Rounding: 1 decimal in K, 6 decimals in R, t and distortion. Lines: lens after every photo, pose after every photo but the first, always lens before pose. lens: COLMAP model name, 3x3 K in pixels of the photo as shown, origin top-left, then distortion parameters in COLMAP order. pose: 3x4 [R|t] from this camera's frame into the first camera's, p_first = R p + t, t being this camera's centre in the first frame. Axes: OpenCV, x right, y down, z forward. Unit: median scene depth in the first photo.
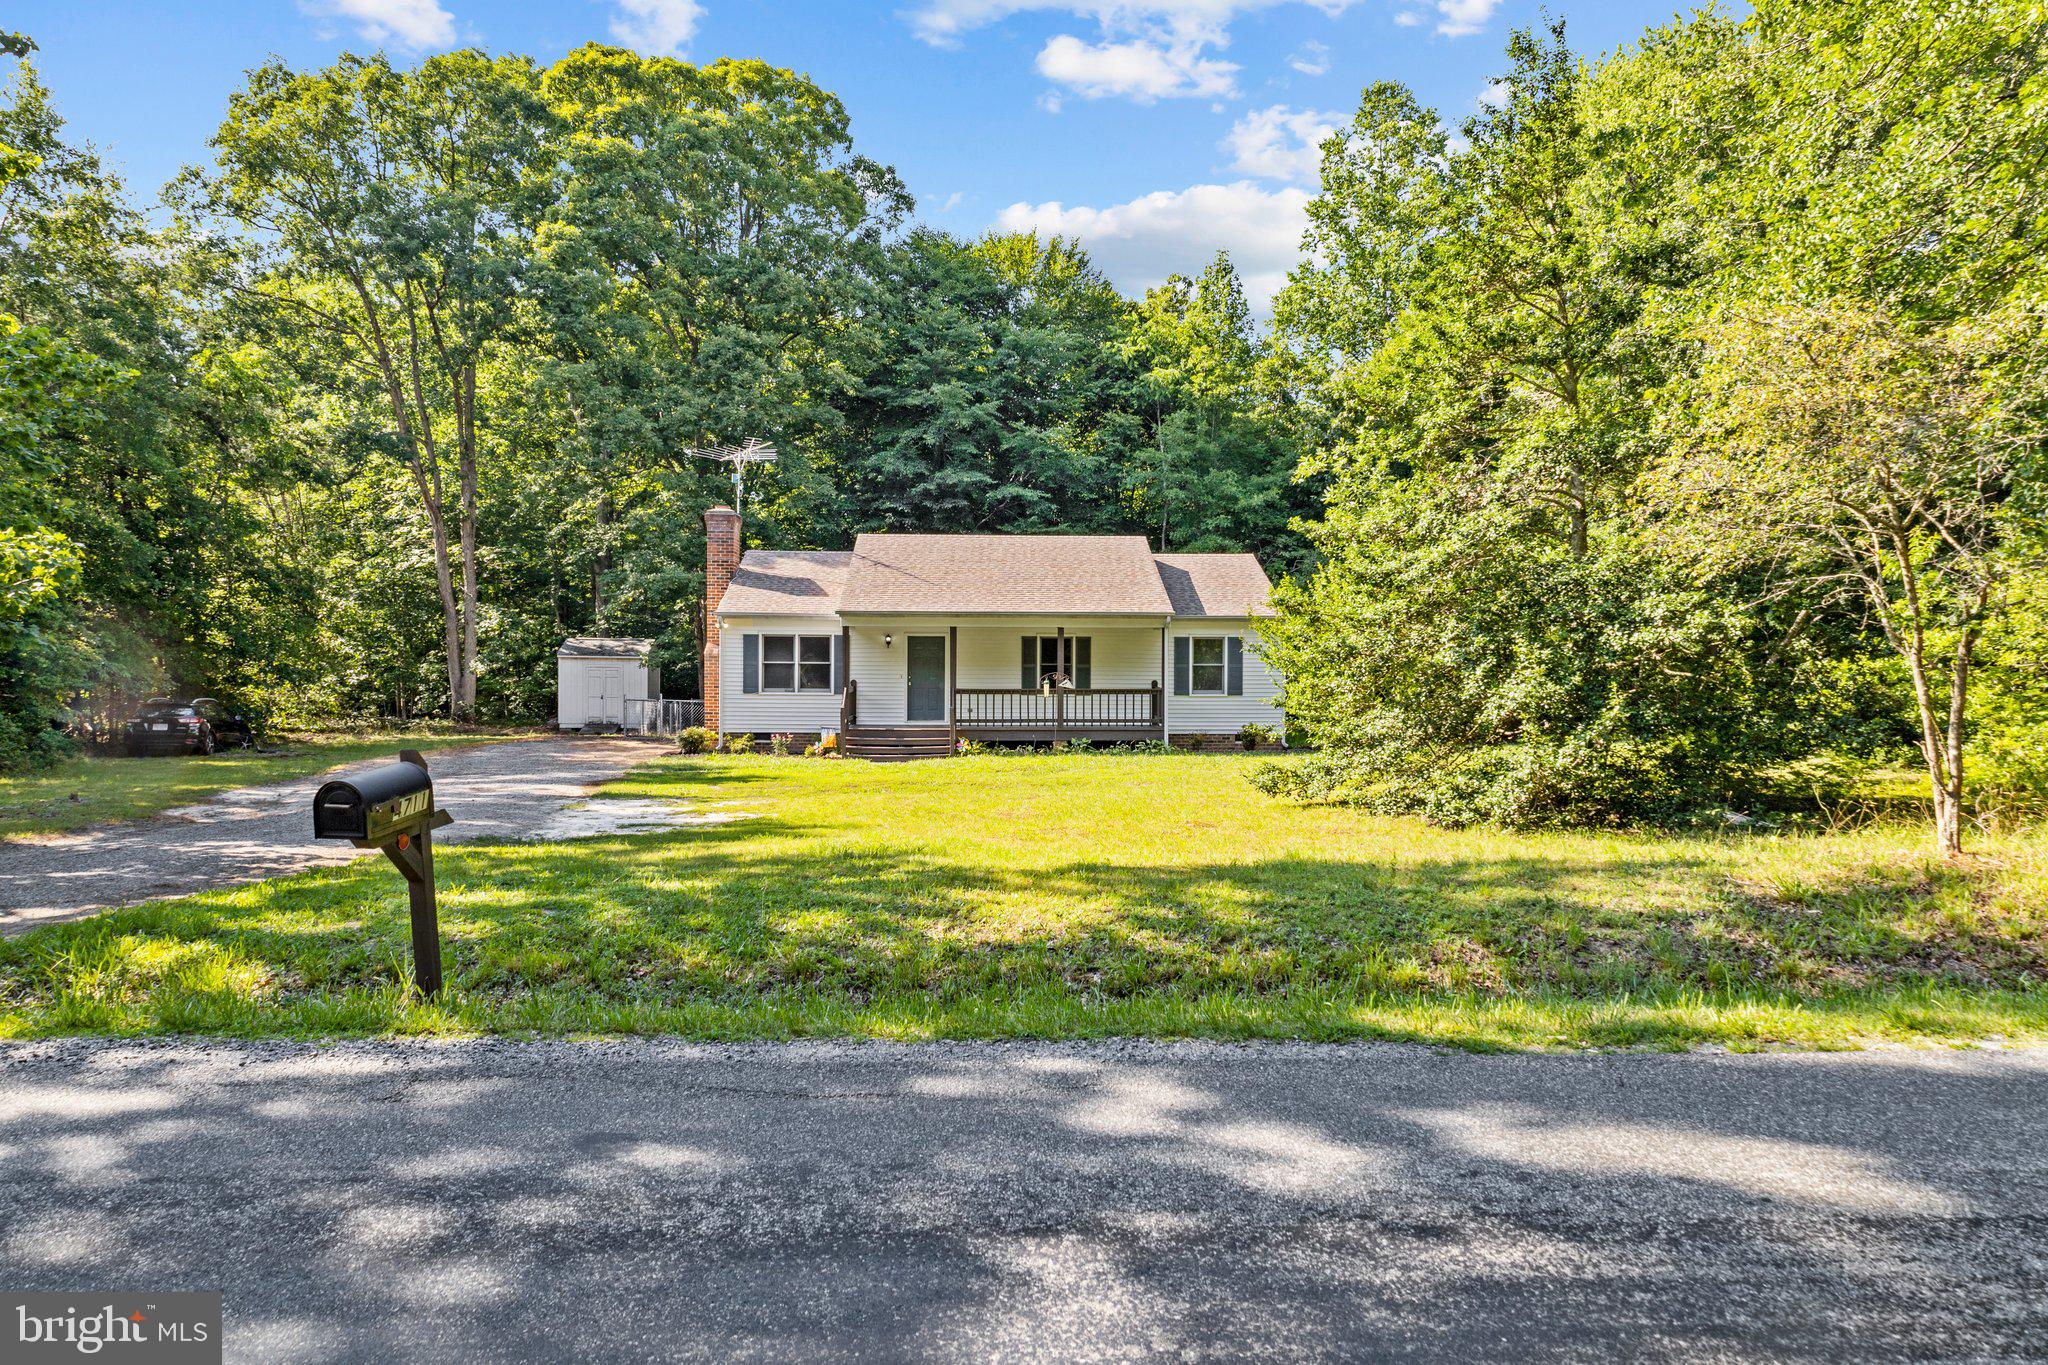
lens RADIAL K [[1348.3, 0, 1024.0], [0, 1348.3, 682.5], [0, 0, 1]] dist [0.021666, -0.000259]
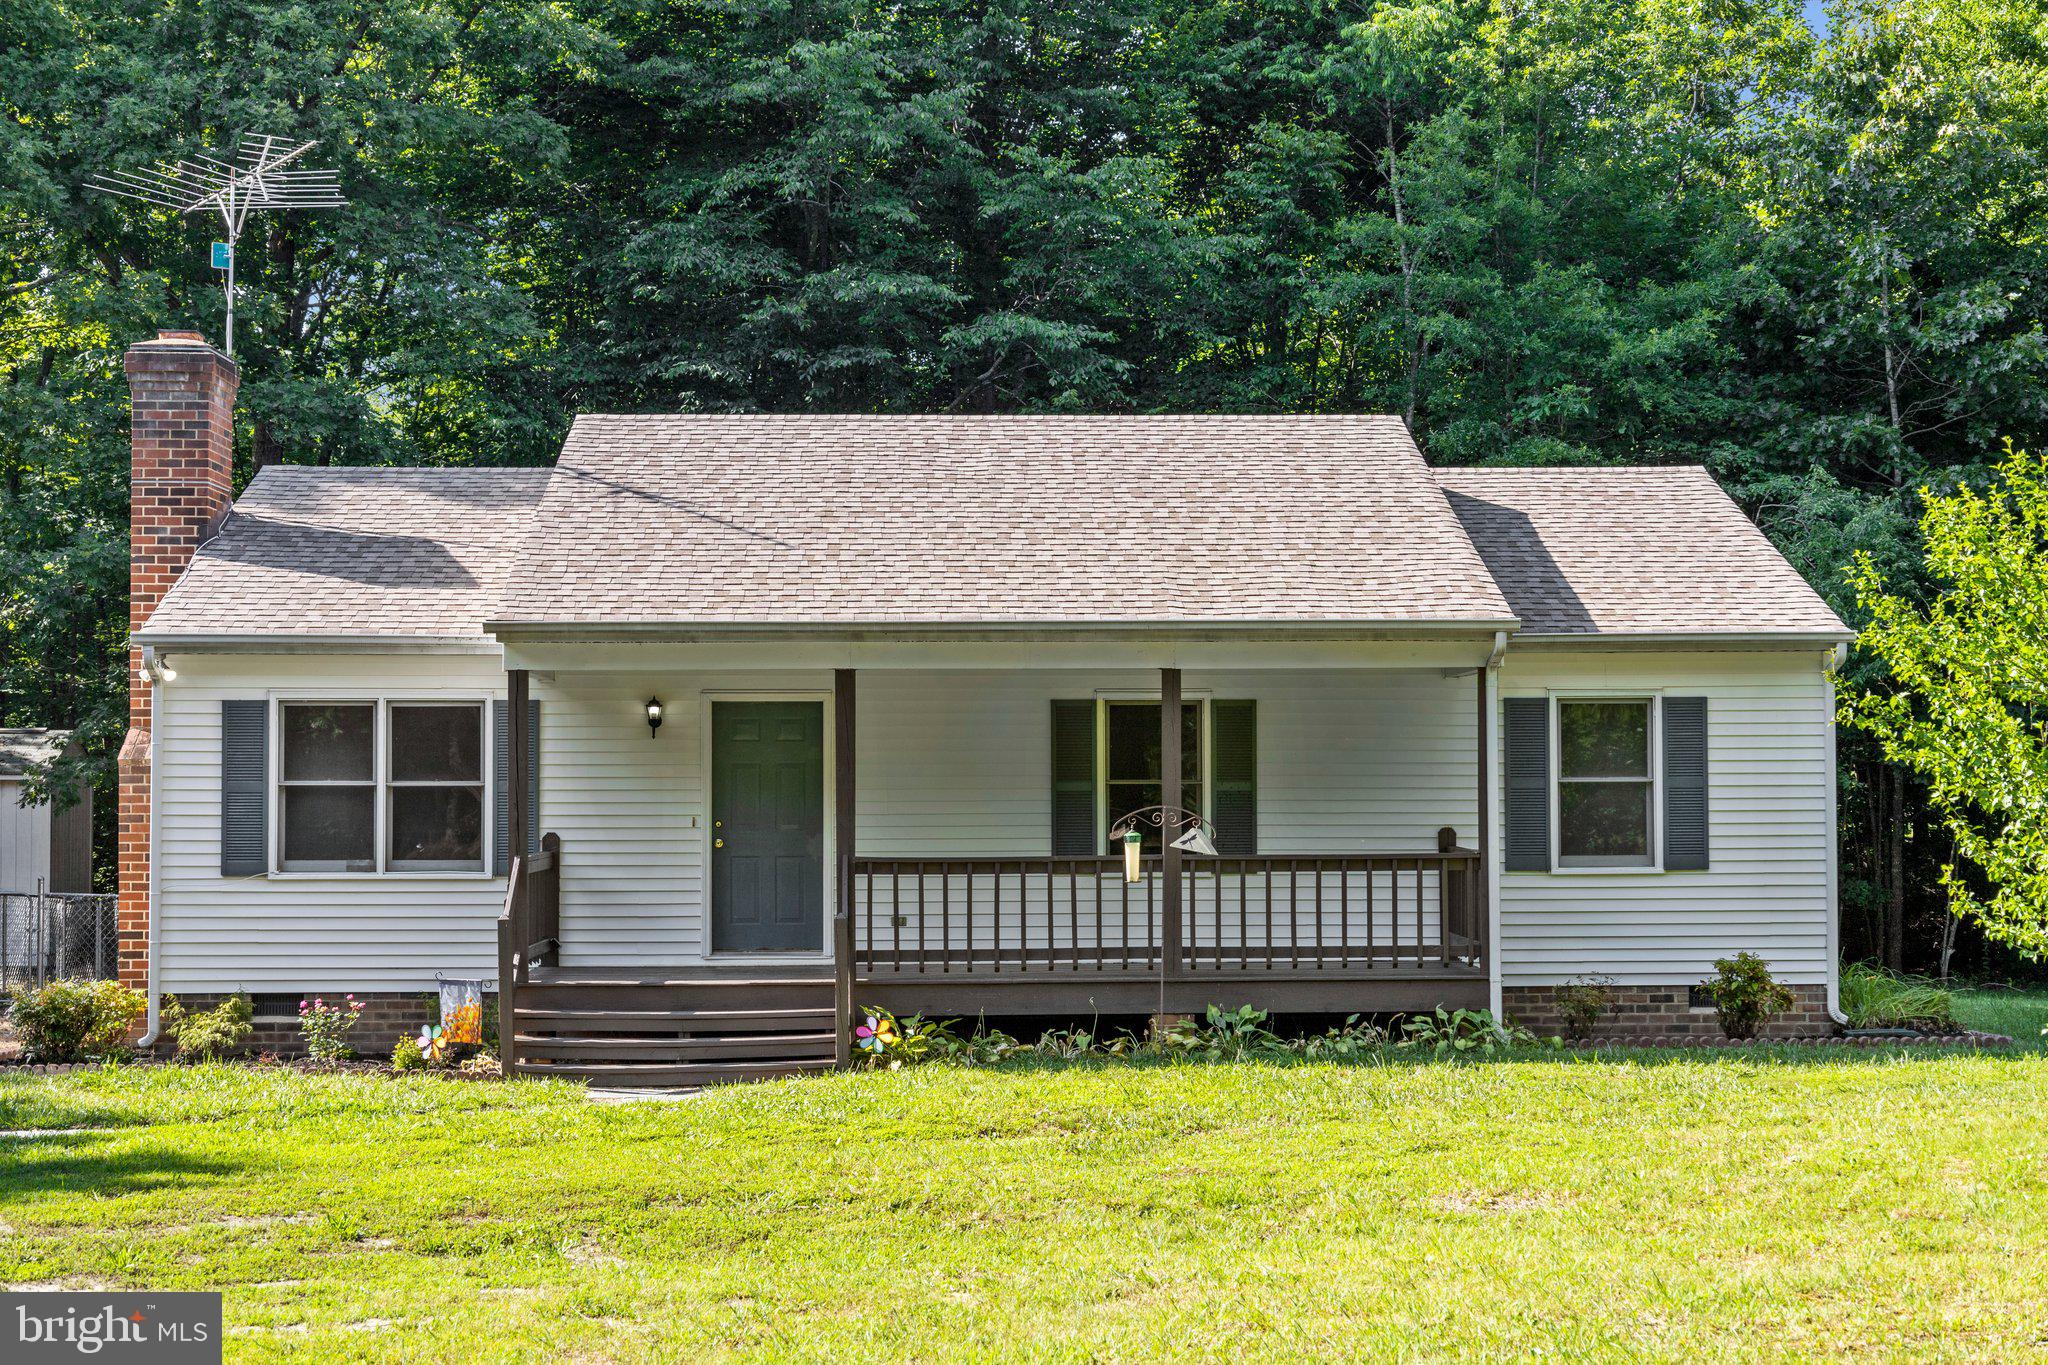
lens RADIAL K [[3072.4, 0, 1024.0], [0, 3072.4, 682.5], [0, 0, 1]] dist [-0.003077, -0.000269]
pose [[0.999962, -0.008428, -0.002173, -0.006661], [0.008314, 0.998808, -0.048108, -0.001737], [0.002576, 0.048088, 0.998840, 0.235266]]
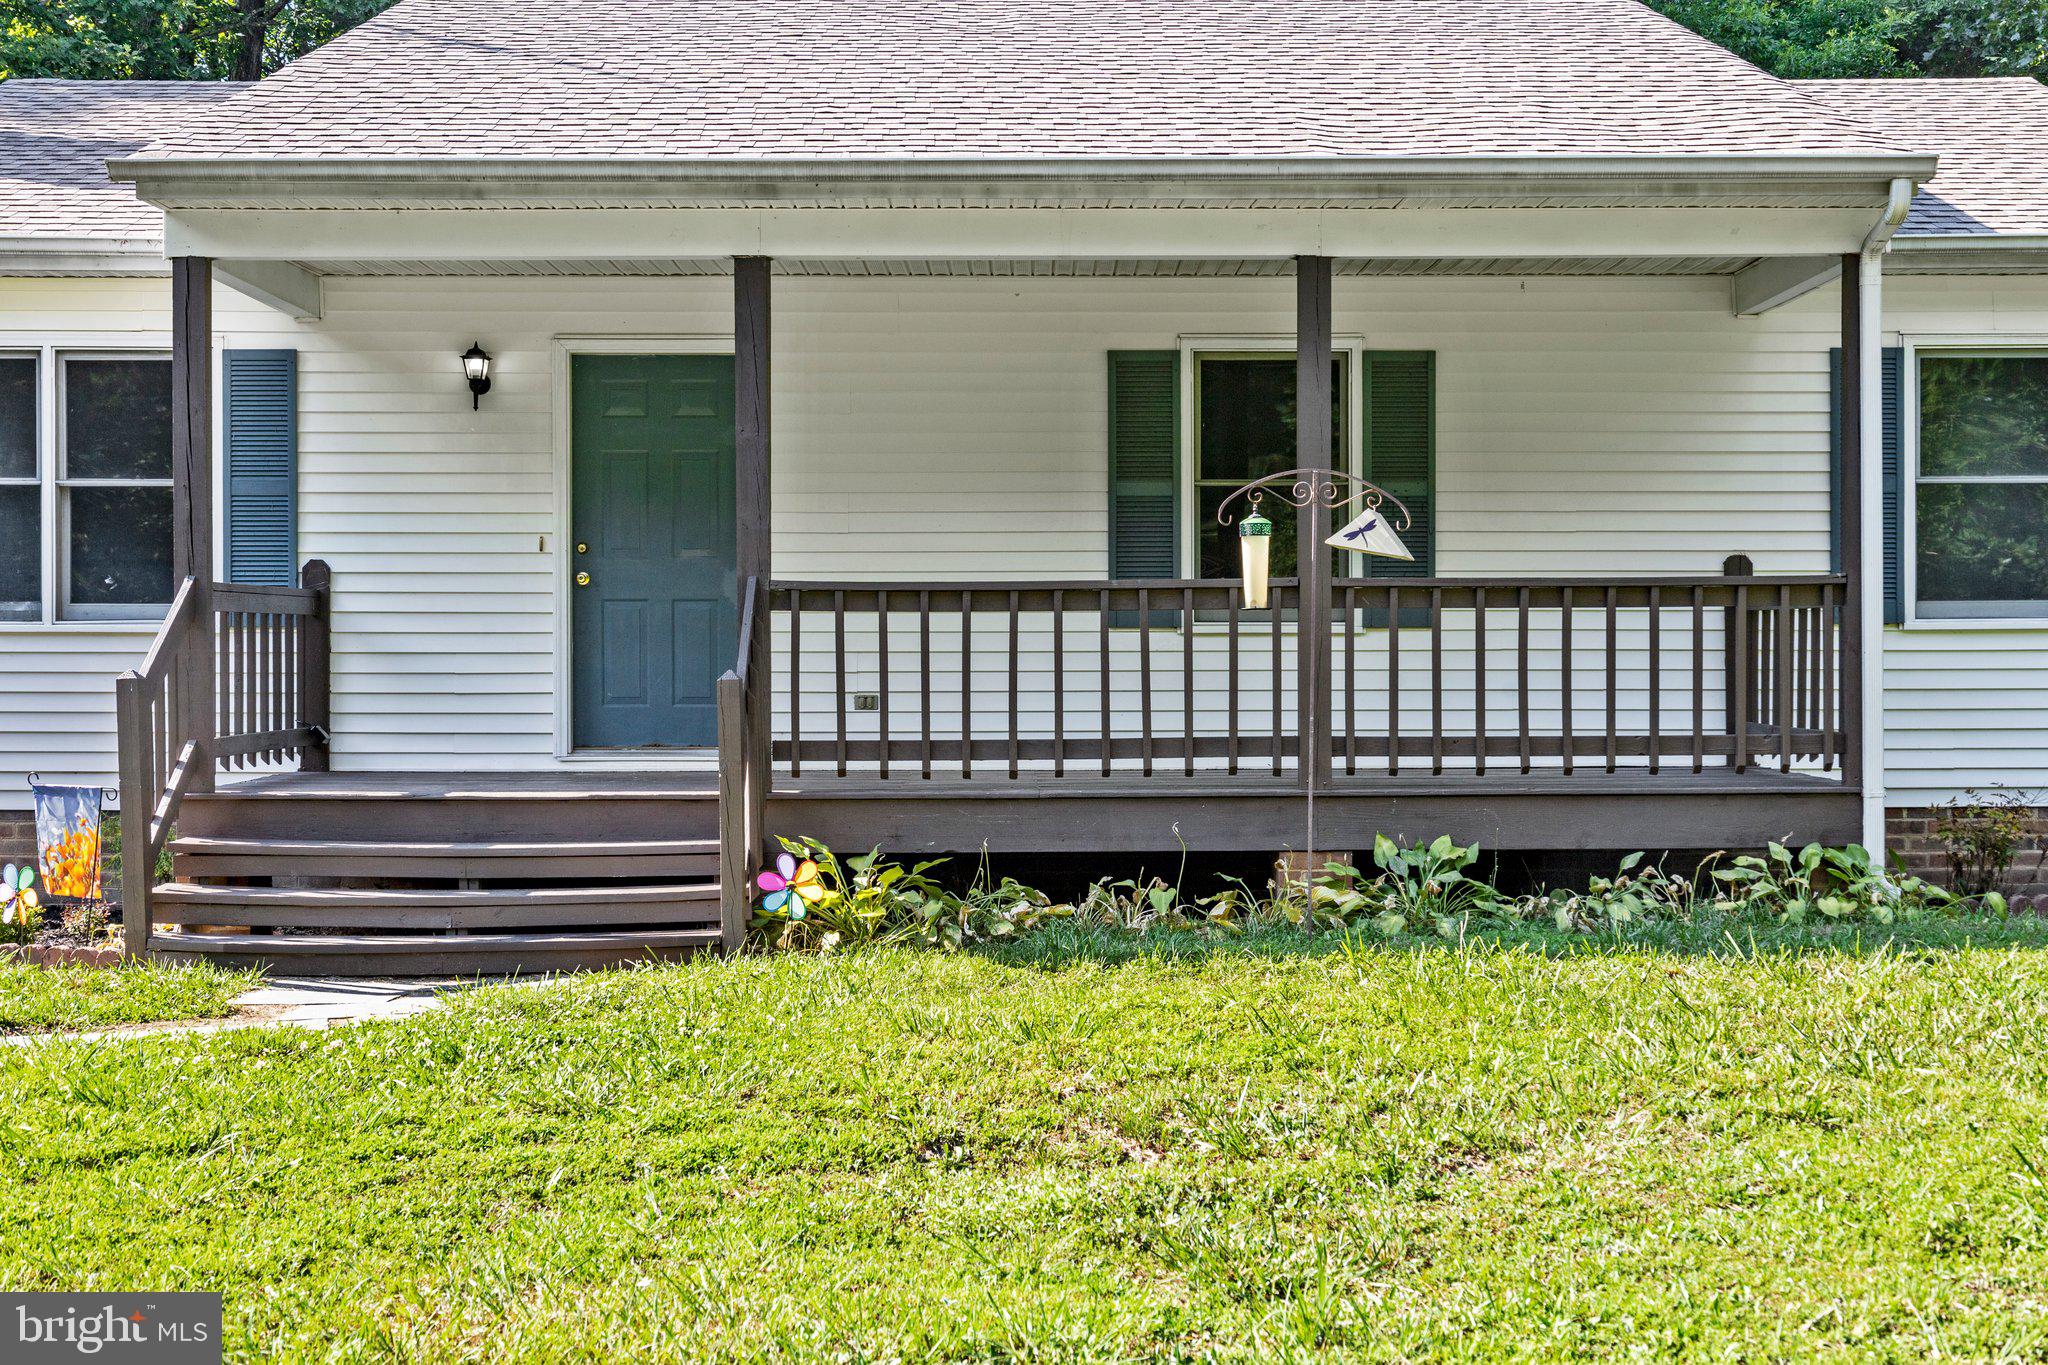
lens RADIAL K [[2674.7, 0, 1024.0], [0, 2674.7, 682.5], [0, 0, 1]] dist [-0.058576, -0.000325]
pose [[0.999592, -0.006069, -0.027920, -0.003416], [0.006082, 0.999981, 0.000386, 0.017806], [0.027917, -0.000556, 0.999610, 0.587708]]
